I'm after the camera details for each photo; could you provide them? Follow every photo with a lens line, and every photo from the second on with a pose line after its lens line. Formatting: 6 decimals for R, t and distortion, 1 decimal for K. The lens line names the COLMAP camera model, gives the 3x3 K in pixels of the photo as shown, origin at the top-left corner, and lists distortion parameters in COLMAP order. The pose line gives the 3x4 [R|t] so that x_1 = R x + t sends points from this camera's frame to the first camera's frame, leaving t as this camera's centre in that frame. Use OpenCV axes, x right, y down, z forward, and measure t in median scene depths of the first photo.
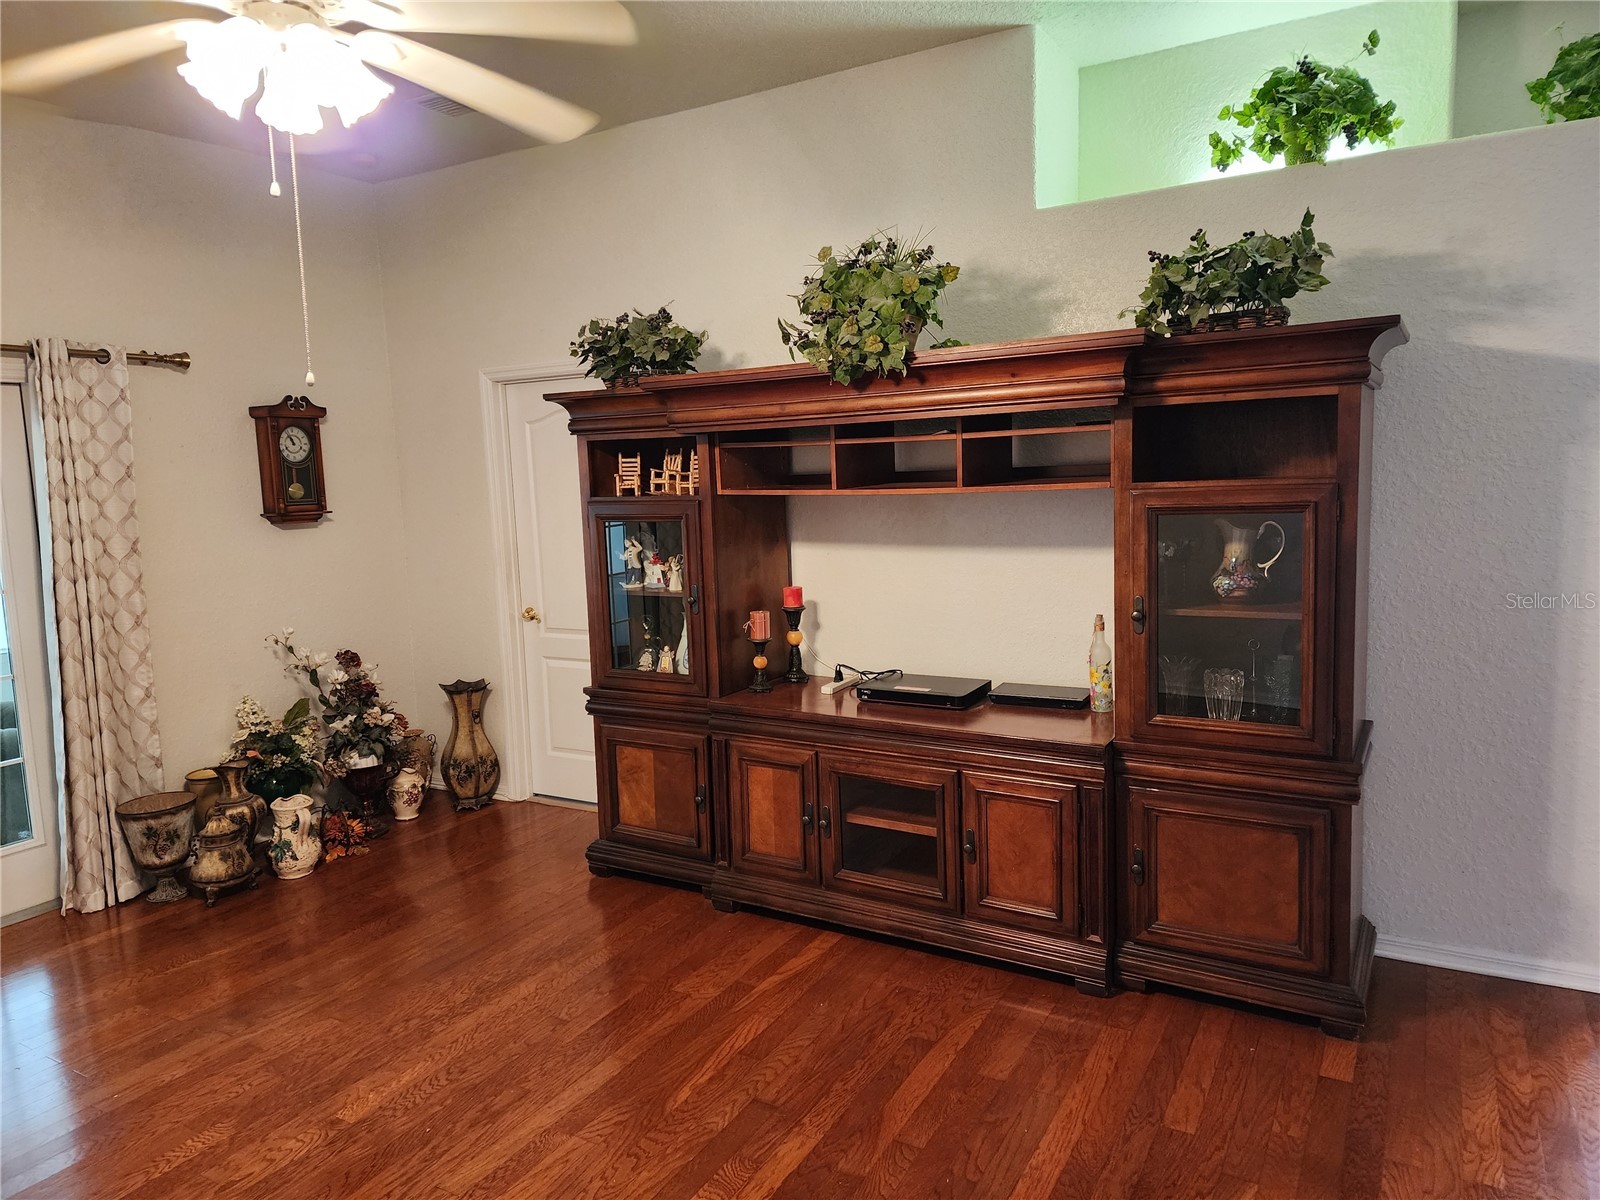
lens RADIAL K [[1073.3, 0, 809.8], [0, 1073.3, 591.5], [0, 0, 1]] dist [0.065578, -0.066519]
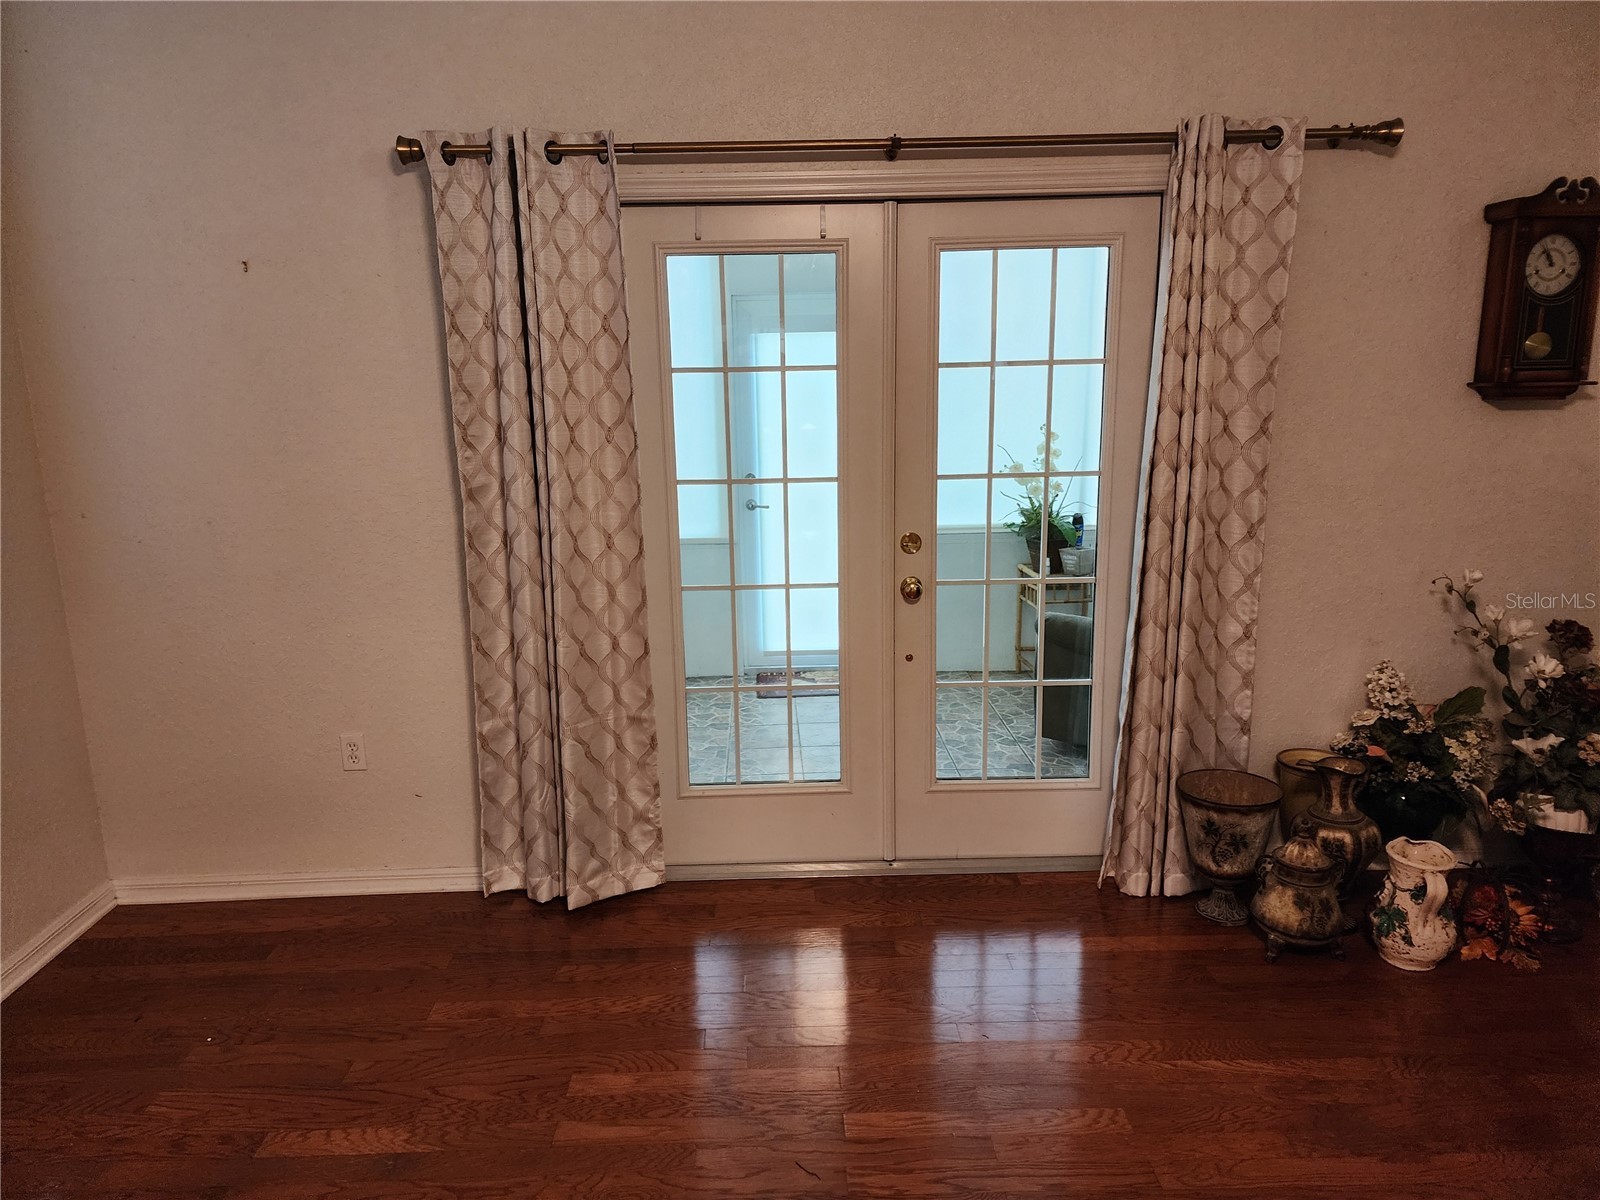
lens RADIAL K [[1069.9, 0, 786.9], [0, 1069.9, 598.3], [0, 0, 1]] dist [0.070073, -0.056580]
pose [[0.516565, 0.200960, -0.832331, -0.176678], [-0.097337, 0.979549, 0.176095, -0.024698], [0.850697, -0.009948, 0.525562, 0.370208]]
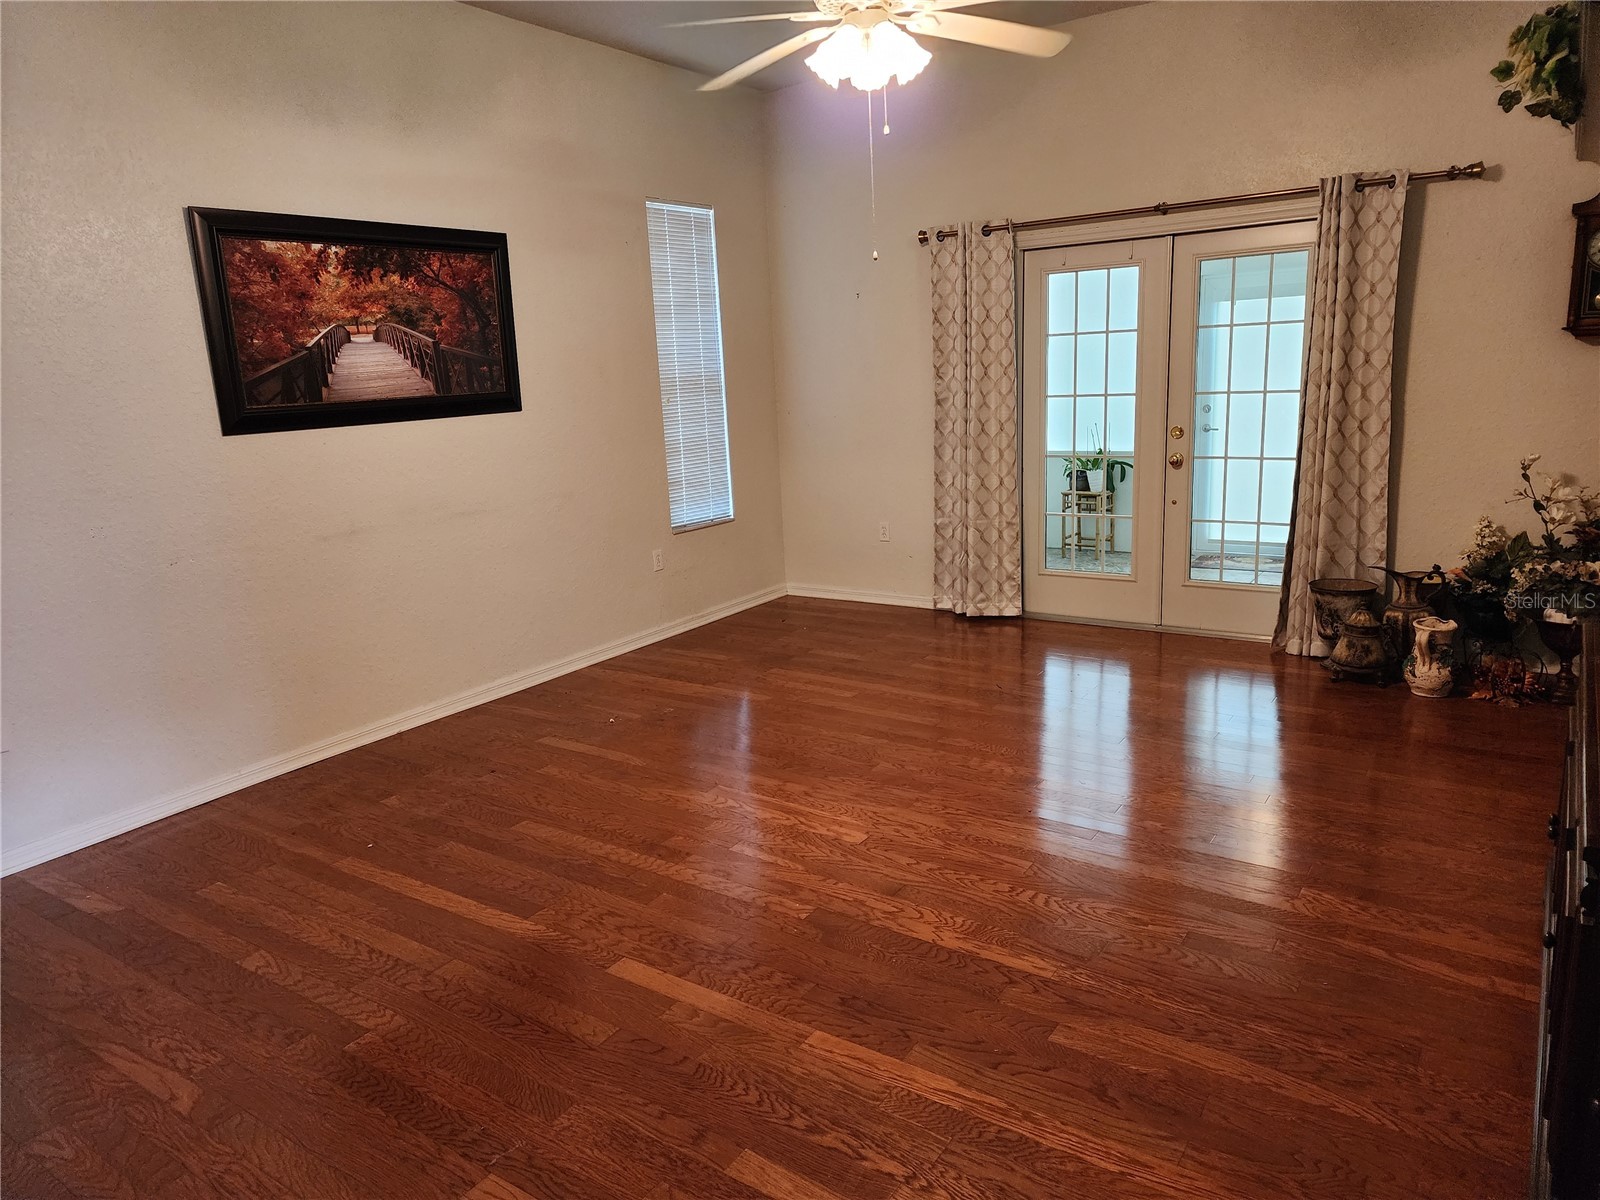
lens RADIAL K [[1069.9, 0, 786.9], [0, 1069.9, 598.3], [0, 0, 1]] dist [0.070073, -0.056580]
pose [[-0.081946, 0.255767, -0.963259, 0.554080], [-0.065648, 0.963025, 0.261290, -0.054782], [0.994472, 0.084648, -0.062126, 0.472531]]
